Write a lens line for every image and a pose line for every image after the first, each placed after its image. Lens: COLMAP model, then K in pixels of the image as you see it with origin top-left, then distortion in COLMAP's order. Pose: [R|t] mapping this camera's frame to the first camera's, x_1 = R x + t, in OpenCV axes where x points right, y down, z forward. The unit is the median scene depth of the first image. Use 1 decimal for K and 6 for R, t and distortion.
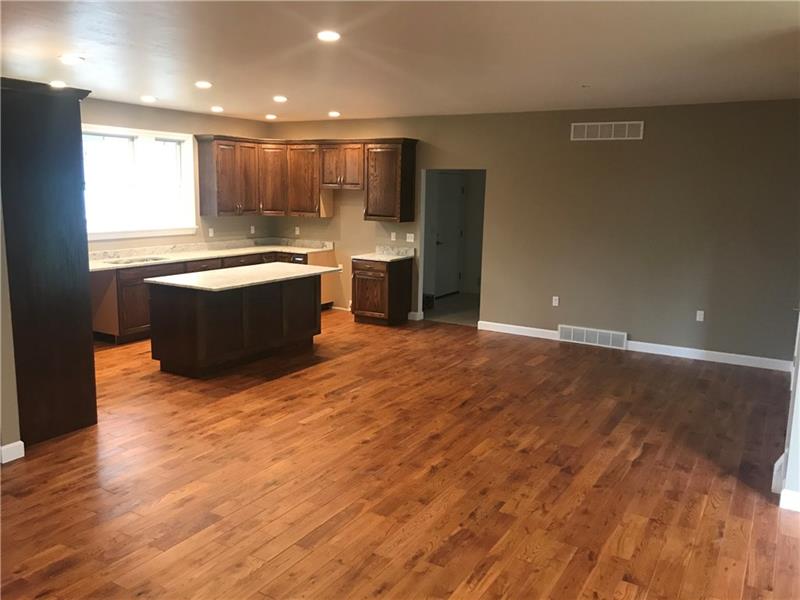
lens RADIAL K [[640.5, 0, 408.6], [0, 640.5, 303.4], [0, 0, 1]] dist [0.013783, -0.022197]
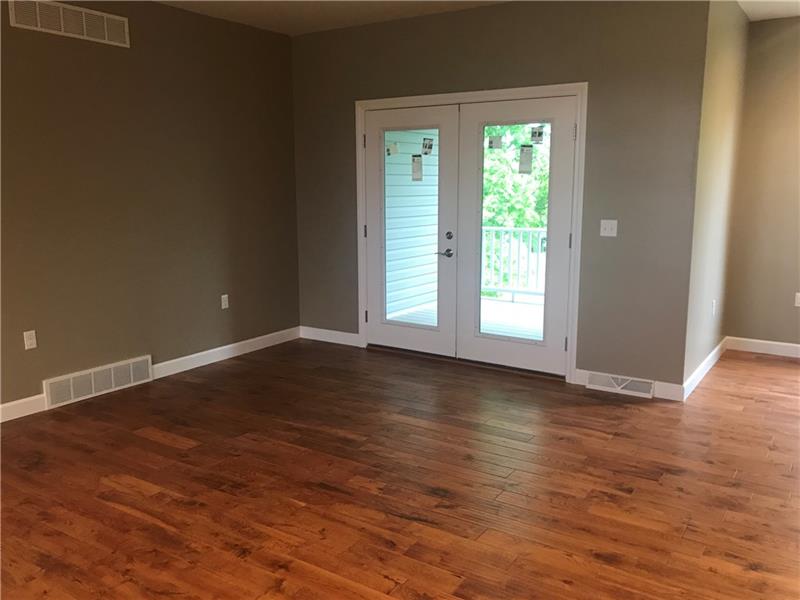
lens RADIAL K [[671.6, 0, 405.7], [0, 671.6, 301.4], [0, 0, 1]] dist [0.047842, -0.043393]
pose [[0.057420, -0.196566, 0.978808, -0.259131], [0.178065, 0.966721, 0.183693, -0.072767], [-0.982342, 0.163743, 0.090511, 0.579867]]
